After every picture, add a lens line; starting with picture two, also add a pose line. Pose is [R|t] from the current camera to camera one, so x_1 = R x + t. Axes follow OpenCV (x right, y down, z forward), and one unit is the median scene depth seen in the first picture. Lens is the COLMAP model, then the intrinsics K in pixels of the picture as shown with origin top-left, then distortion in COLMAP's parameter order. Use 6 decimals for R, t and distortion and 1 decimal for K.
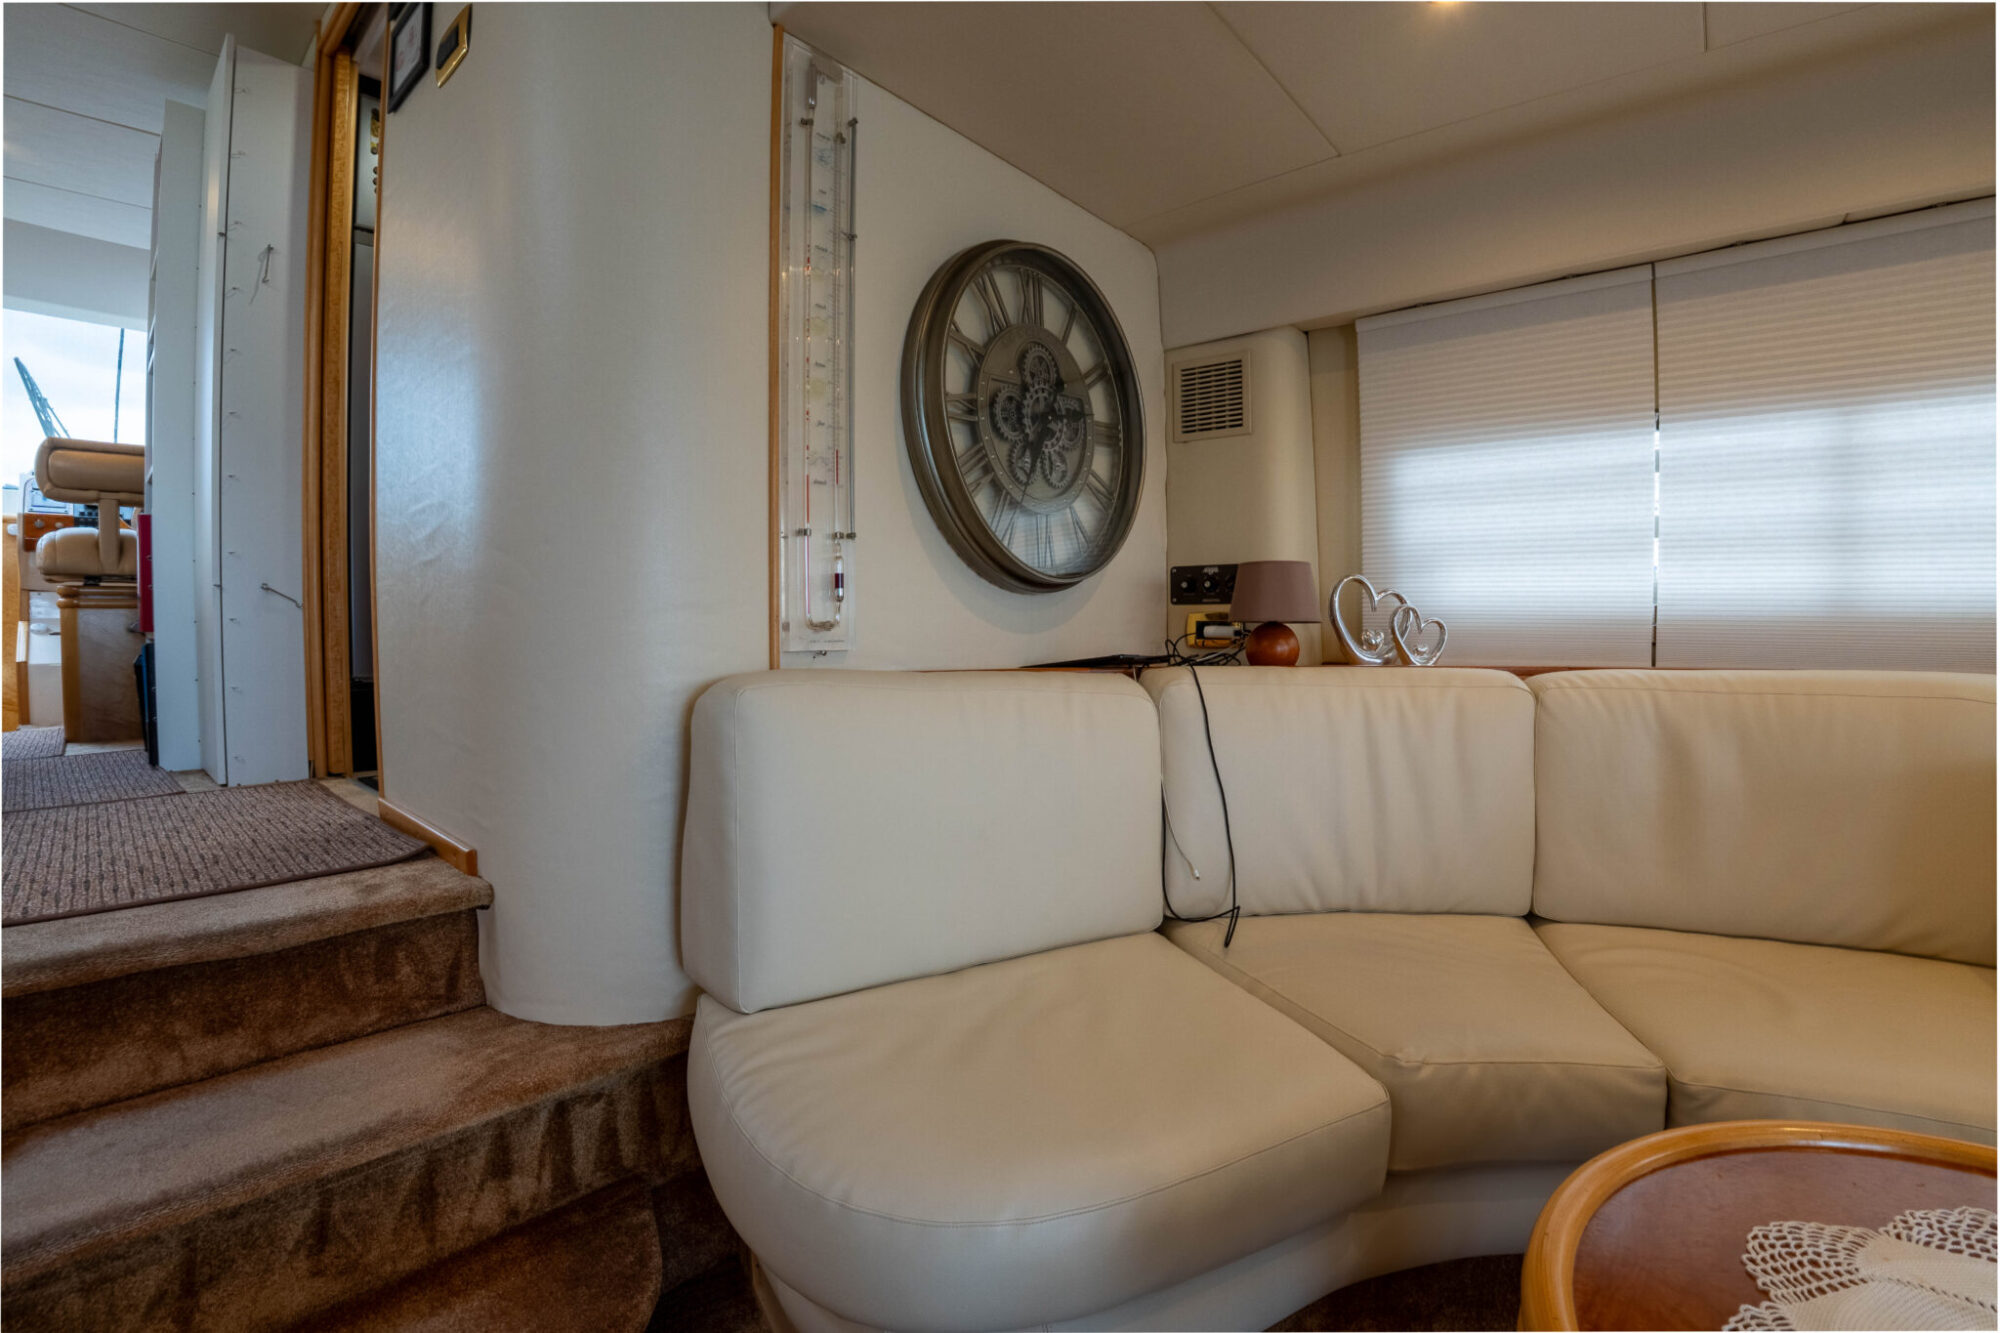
lens RADIAL K [[885.8, 0, 1000.1], [0, 885.8, 659.4], [0, 0, 1]] dist [-0.099425, 0.015844]
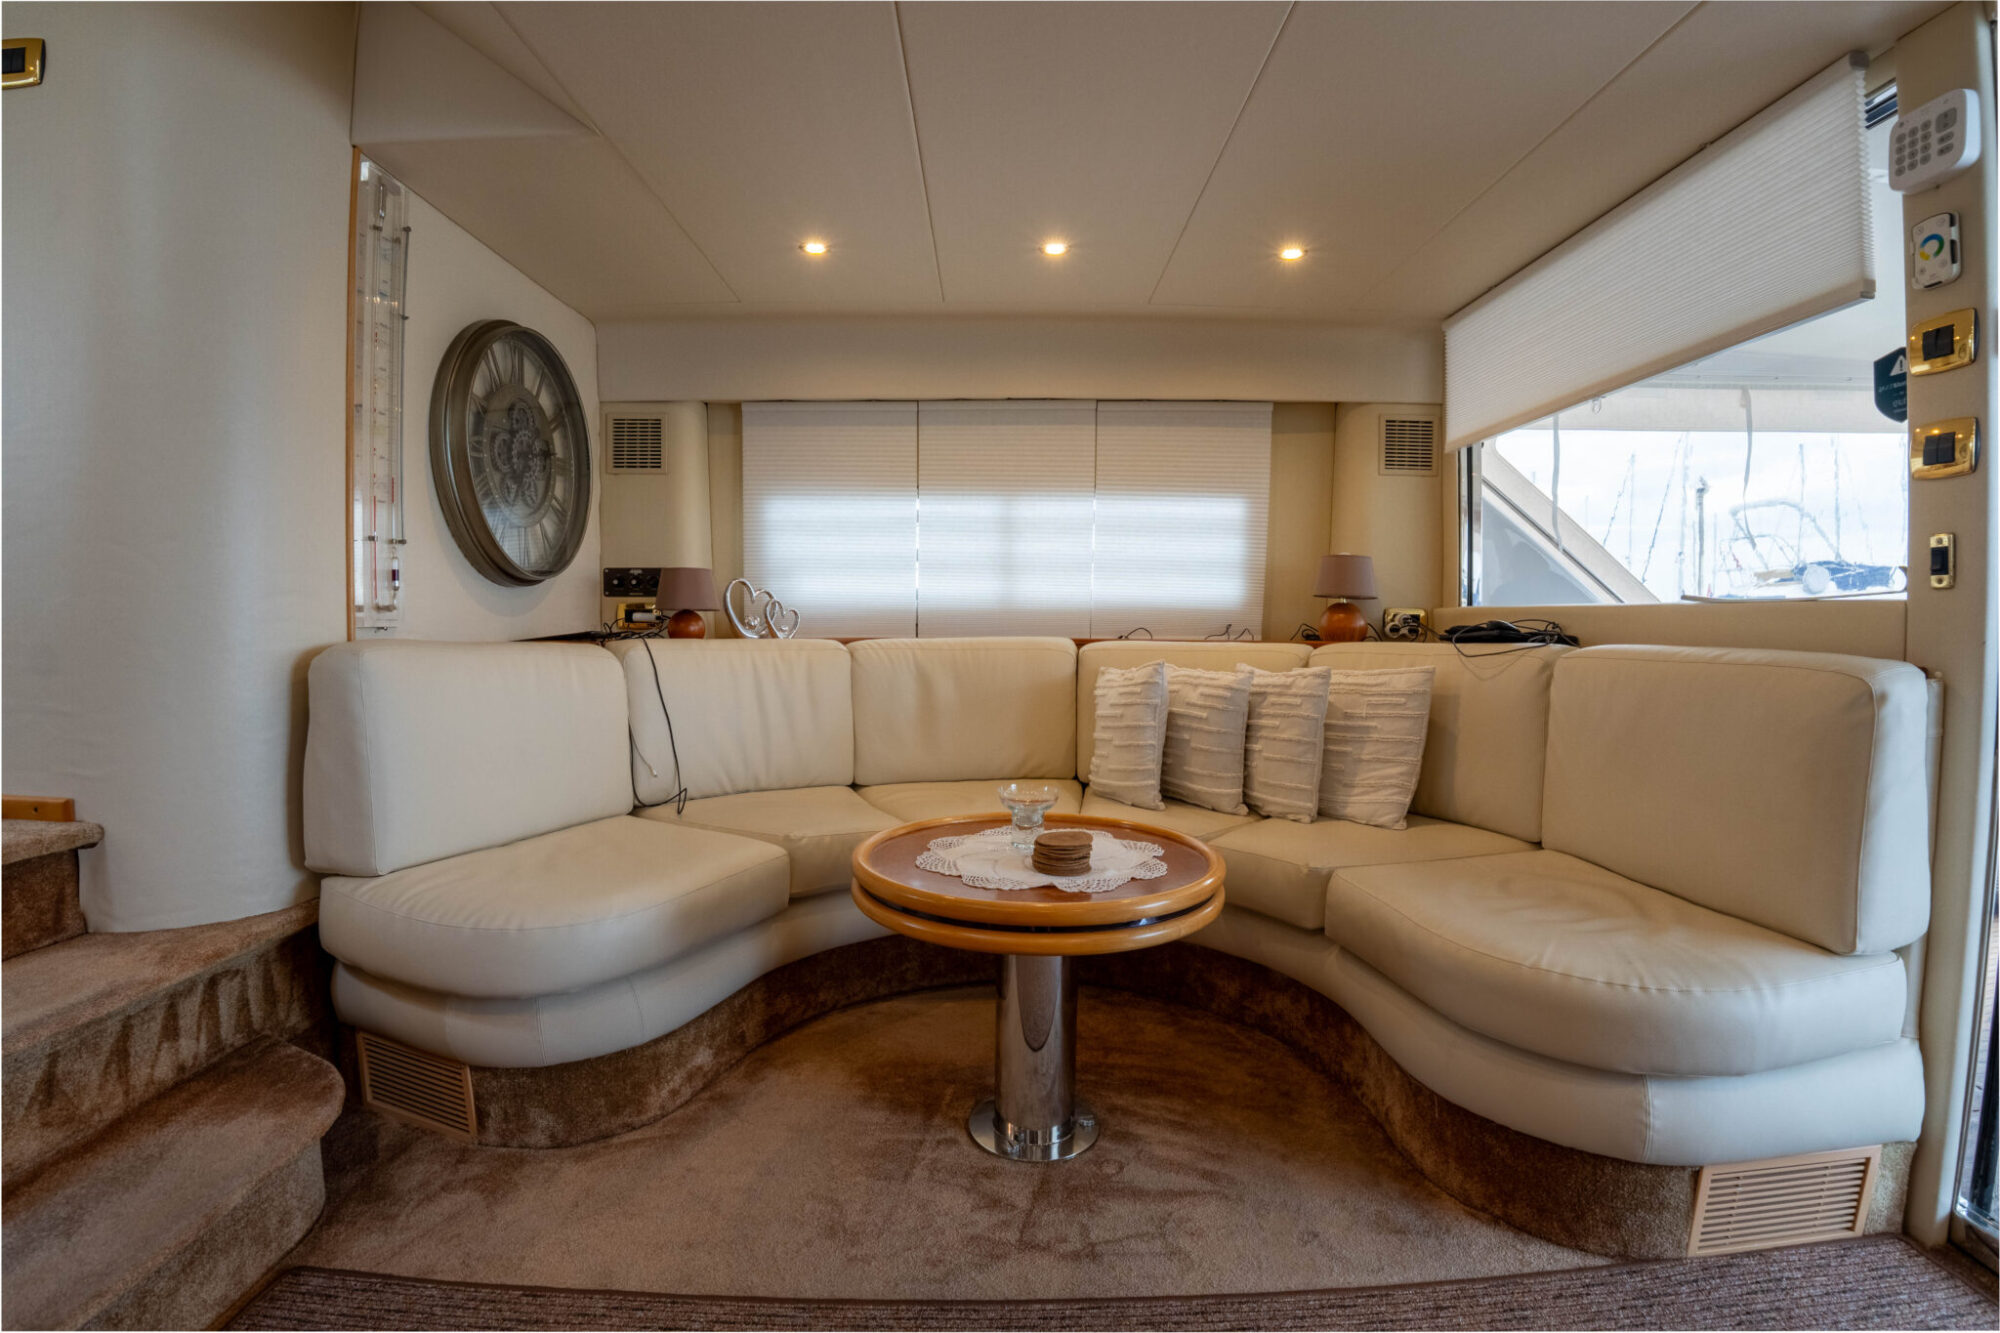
lens RADIAL K [[885.8, 0, 1000.1], [0, 885.8, 659.4], [0, 0, 1]] dist [-0.099425, 0.015844]
pose [[0.756377, -0.022237, 0.653757, -0.282961], [0.017133, 0.999753, 0.014184, 0.032077], [-0.653911, 0.000472, 0.756571, -0.497455]]
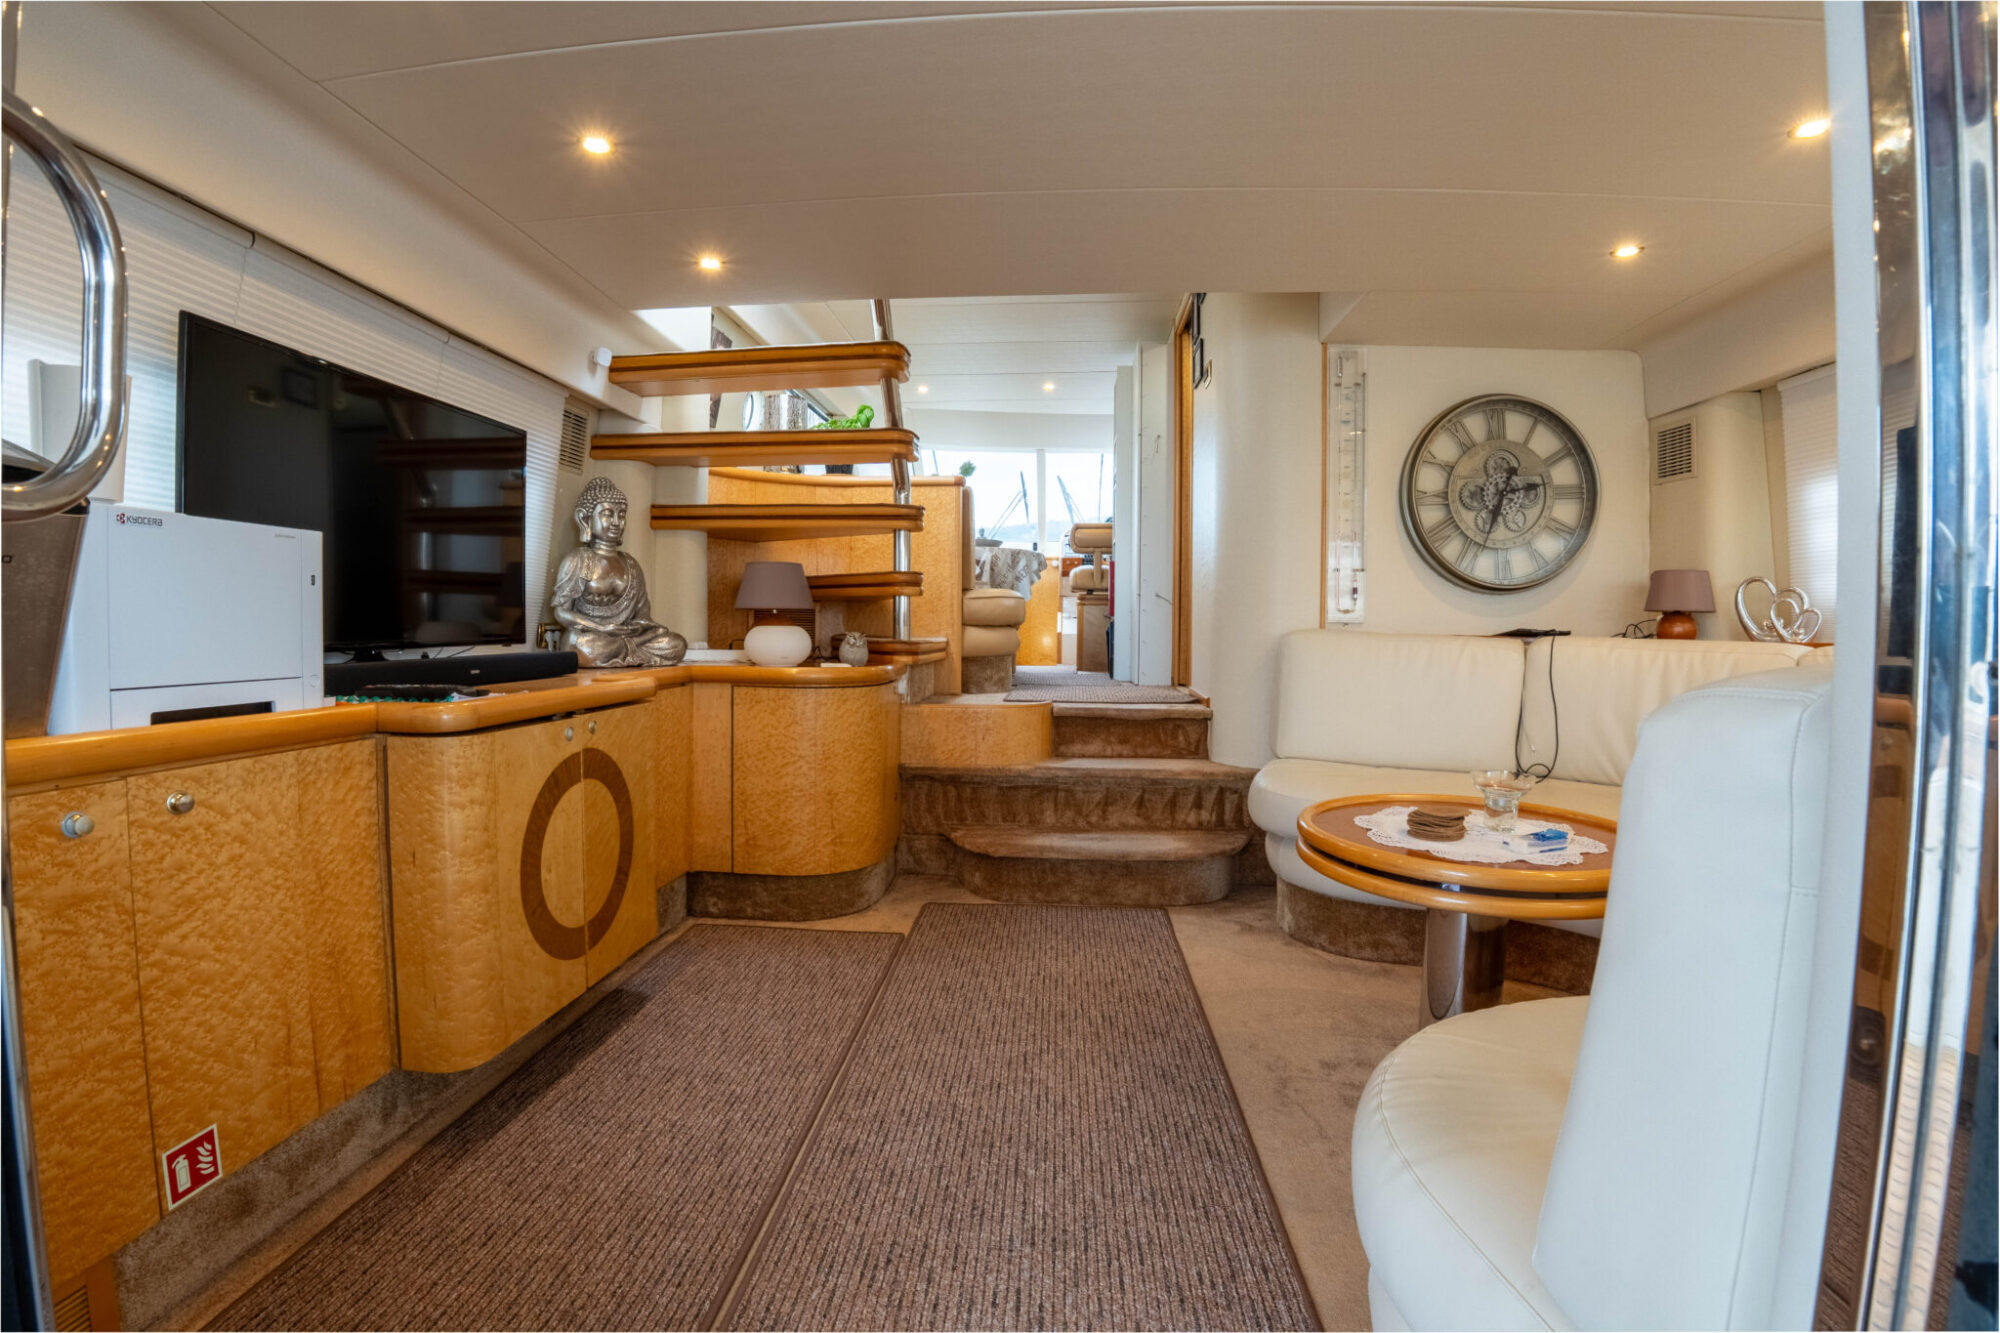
lens RADIAL K [[885.8, 0, 1000.1], [0, 885.8, 659.4], [0, 0, 1]] dist [-0.099425, 0.015844]
pose [[0.590284, 0.038658, -0.806269, 0.905404], [-0.036779, 0.999103, 0.020977, 0.058885], [0.806357, 0.017271, 0.591177, -0.854602]]
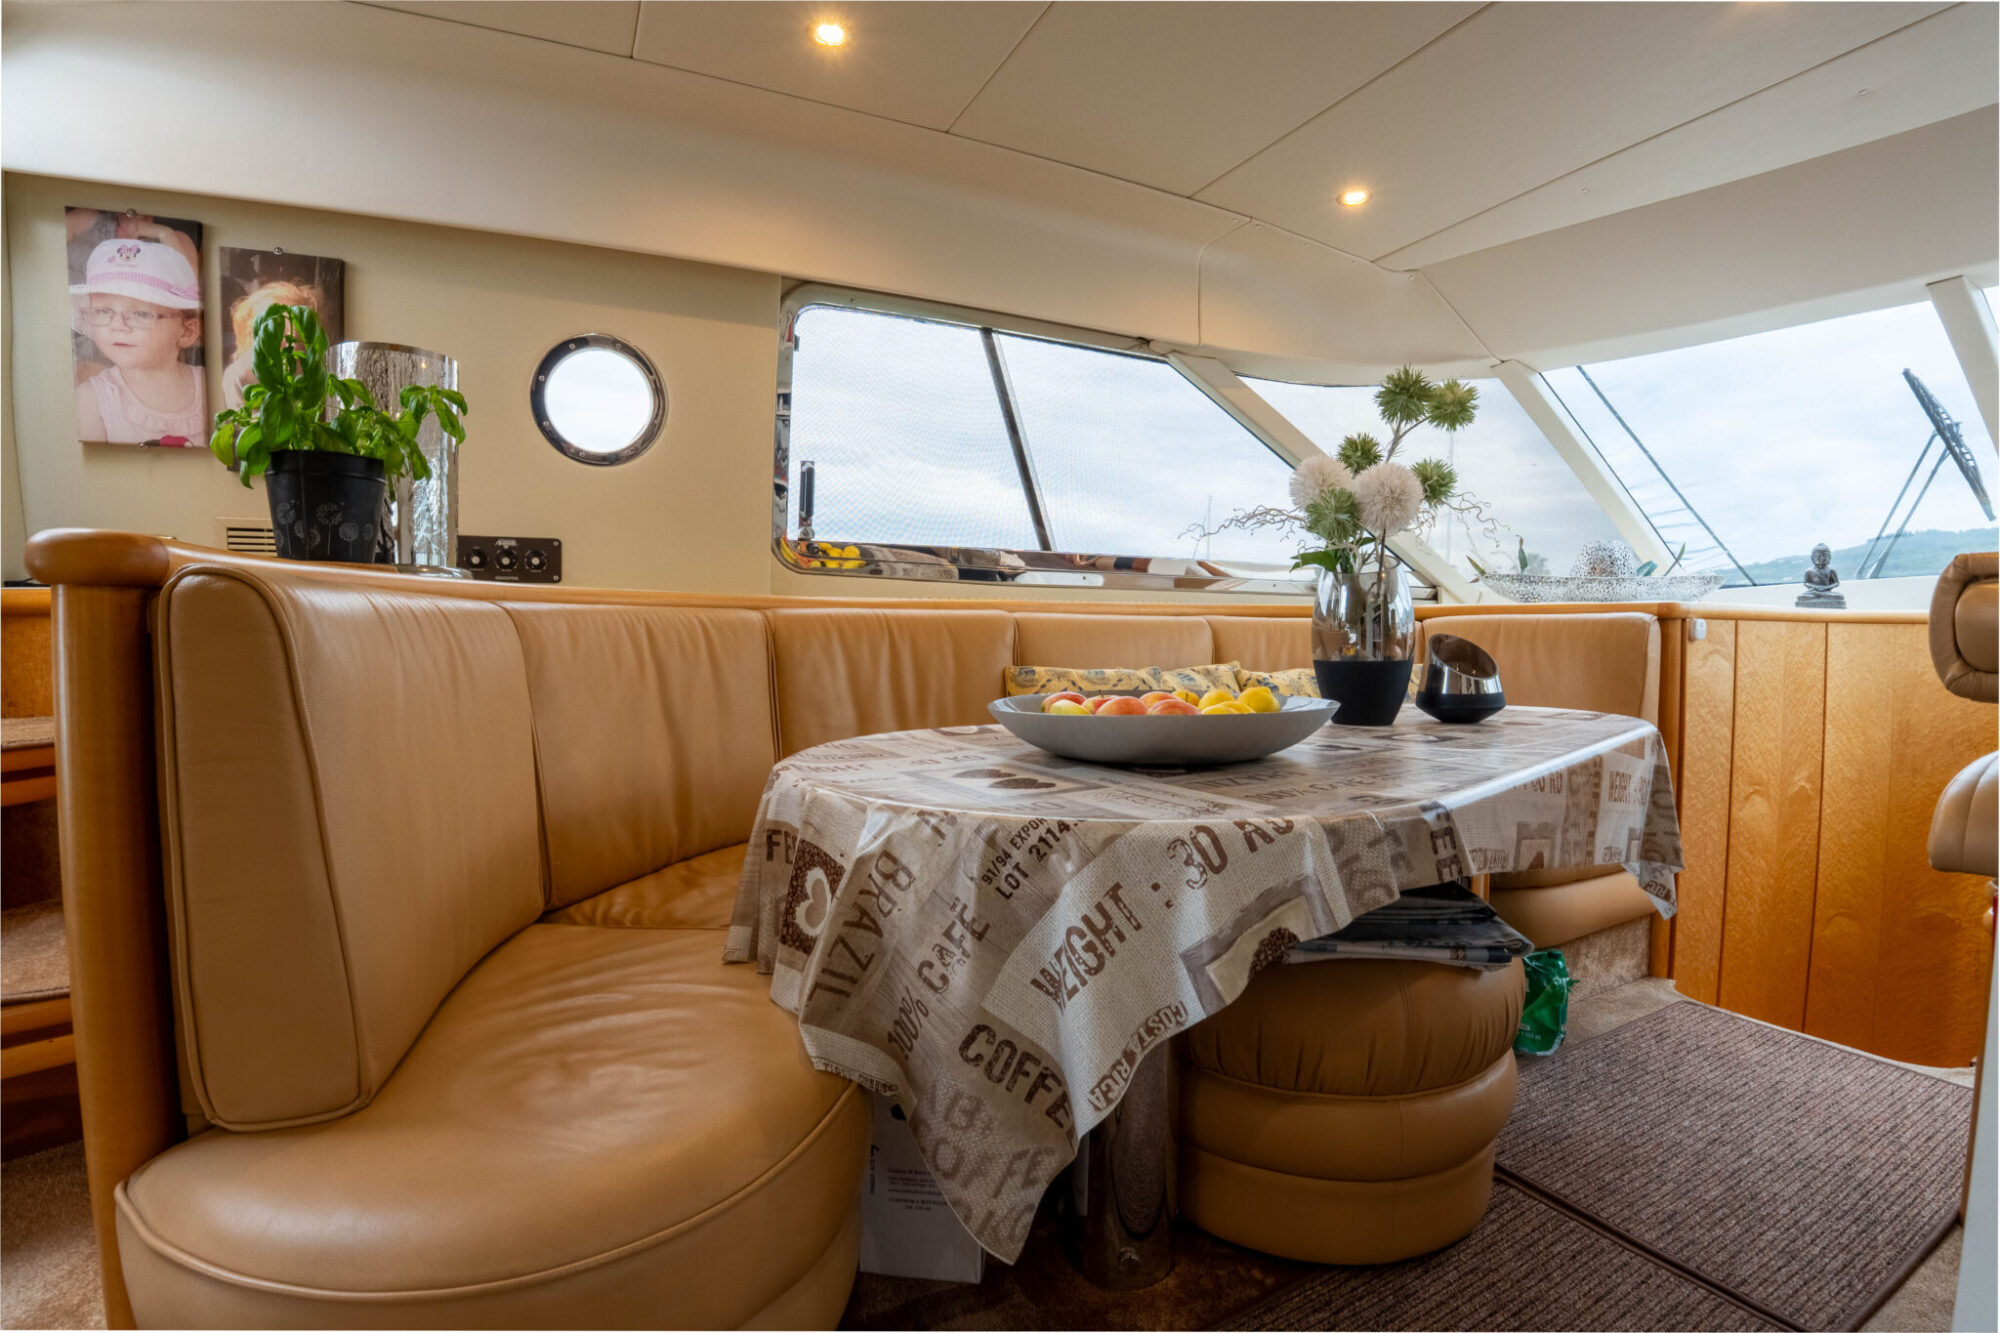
lens RADIAL K [[887.9, 0, 999.1], [0, 887.9, 662.7], [0, 0, 1]] dist [-0.103566, 0.017158]
pose [[-0.388451, 0.029238, -0.921005, -0.936442], [-0.030546, 0.998539, 0.044583, -0.349856], [0.920963, 0.045451, -0.386991, 1.047085]]
